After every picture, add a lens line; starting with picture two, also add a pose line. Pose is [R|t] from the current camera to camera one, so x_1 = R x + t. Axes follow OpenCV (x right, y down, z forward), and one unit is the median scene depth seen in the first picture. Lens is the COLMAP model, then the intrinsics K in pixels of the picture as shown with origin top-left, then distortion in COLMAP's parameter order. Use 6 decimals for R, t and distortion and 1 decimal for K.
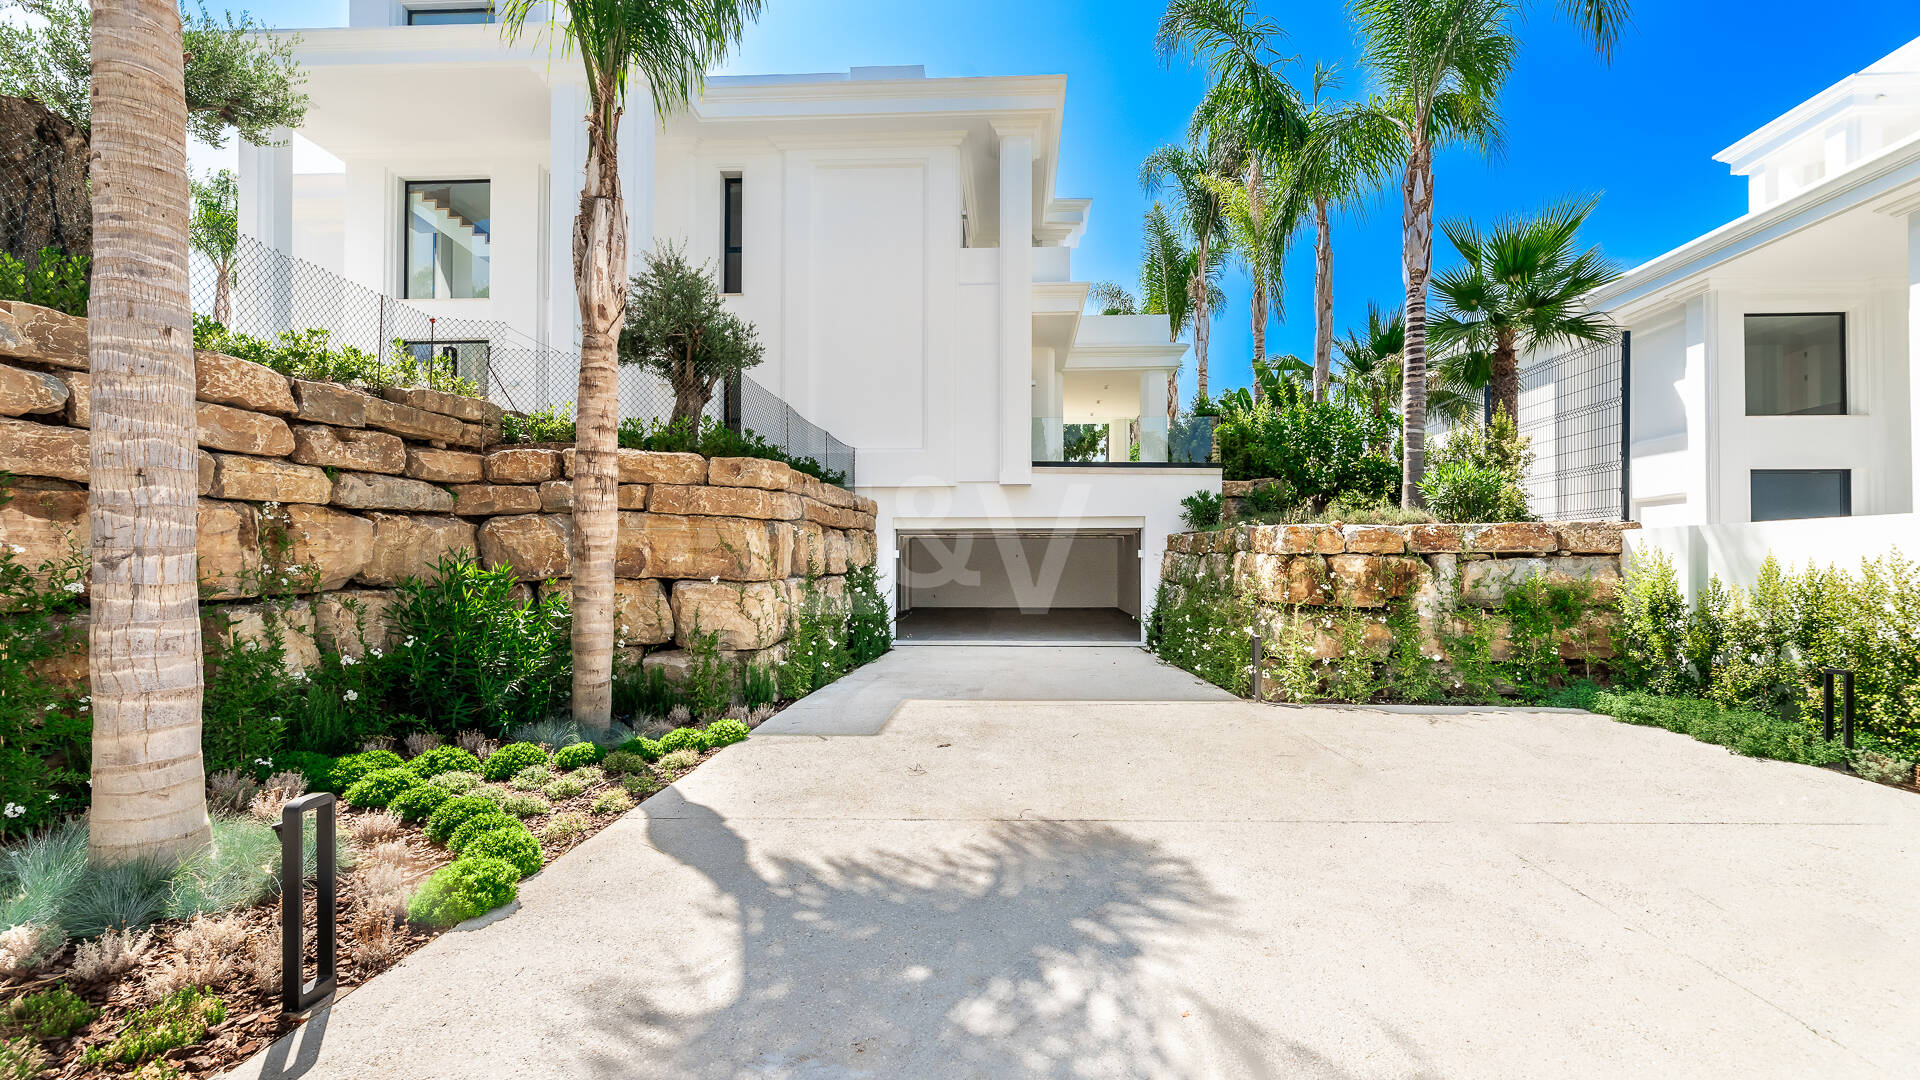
lens RADIAL K [[786.7, 0, 960.0], [0, 786.7, 540.0], [0, 0, 1]] dist [0.001779, -0.000106]
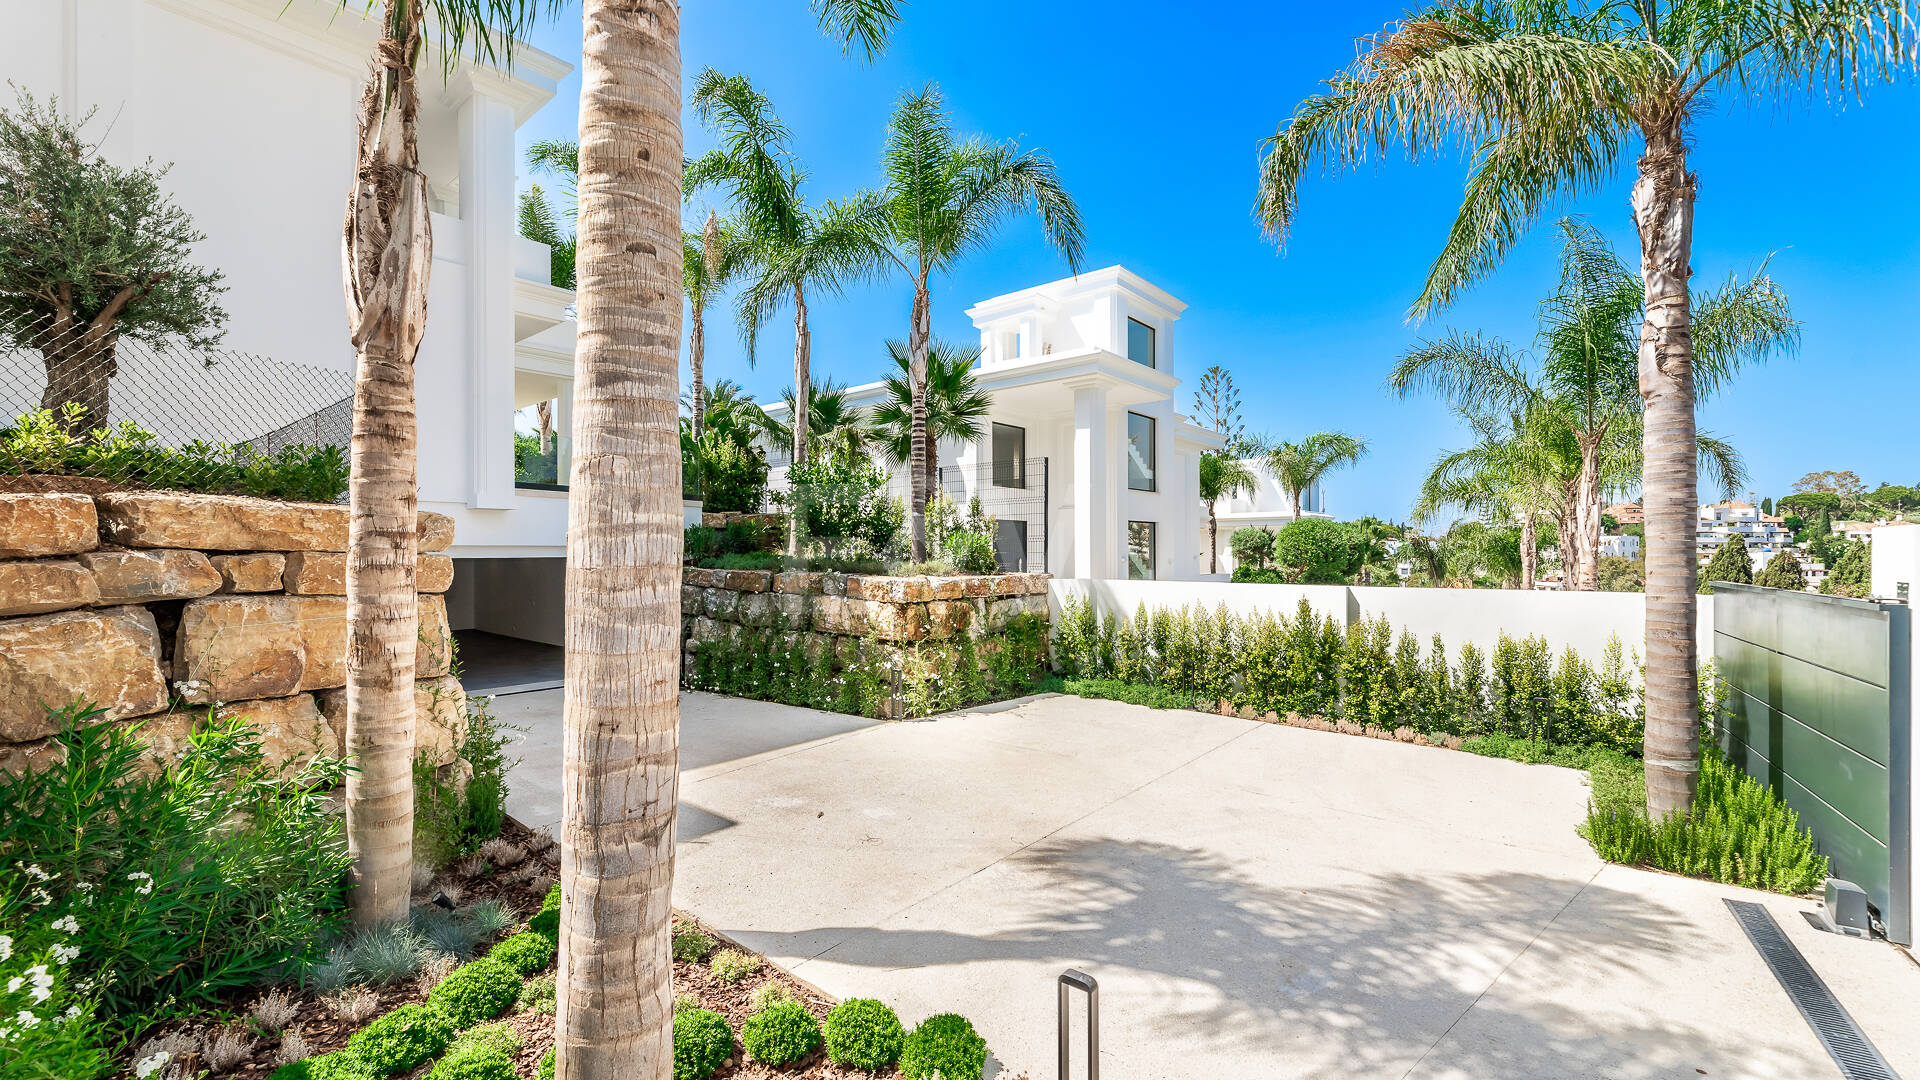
lens RADIAL K [[786.7, 0, 960.0], [0, 786.7, 540.0], [0, 0, 1]] dist [0.001779, -0.000106]
pose [[0.608071, 0.010270, 0.793816, -0.587830], [-0.022244, 0.999744, 0.004105, -0.097956], [-0.793571, -0.020154, 0.608144, 0.144469]]
